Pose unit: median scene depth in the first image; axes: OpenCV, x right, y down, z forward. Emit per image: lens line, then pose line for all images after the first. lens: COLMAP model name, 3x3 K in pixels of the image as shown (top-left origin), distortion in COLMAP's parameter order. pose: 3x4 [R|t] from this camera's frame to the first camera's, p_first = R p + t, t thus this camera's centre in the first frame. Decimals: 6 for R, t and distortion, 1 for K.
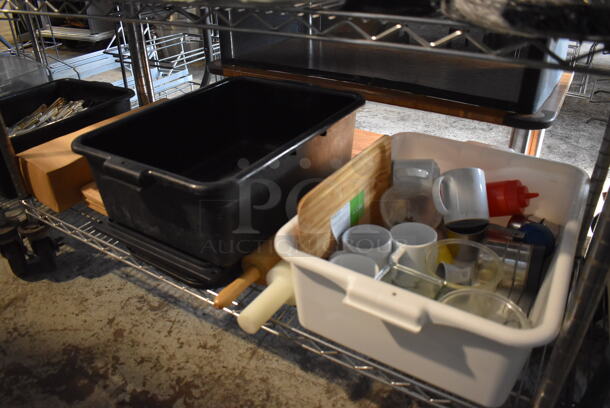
lens RADIAL K [[478.4, 0, 305.0], [0, 478.4, 204.0], [0, 0, 1]] dist [-0.091105, 0.013270]
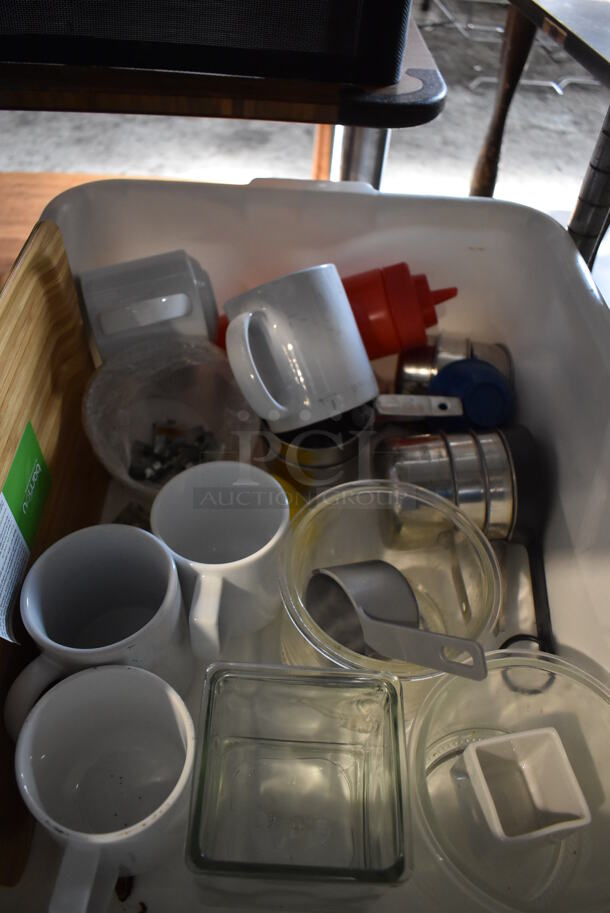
lens RADIAL K [[716.0, 0, 305.0], [0, 716.0, 456.5], [0, 0, 1]] dist [-0.091105, 0.013270]
pose [[0.833118, -0.343715, 0.433328, 0.062723], [0.207729, 0.920554, 0.330801, -0.115262], [-0.512603, -0.185581, 0.838330, 0.494199]]
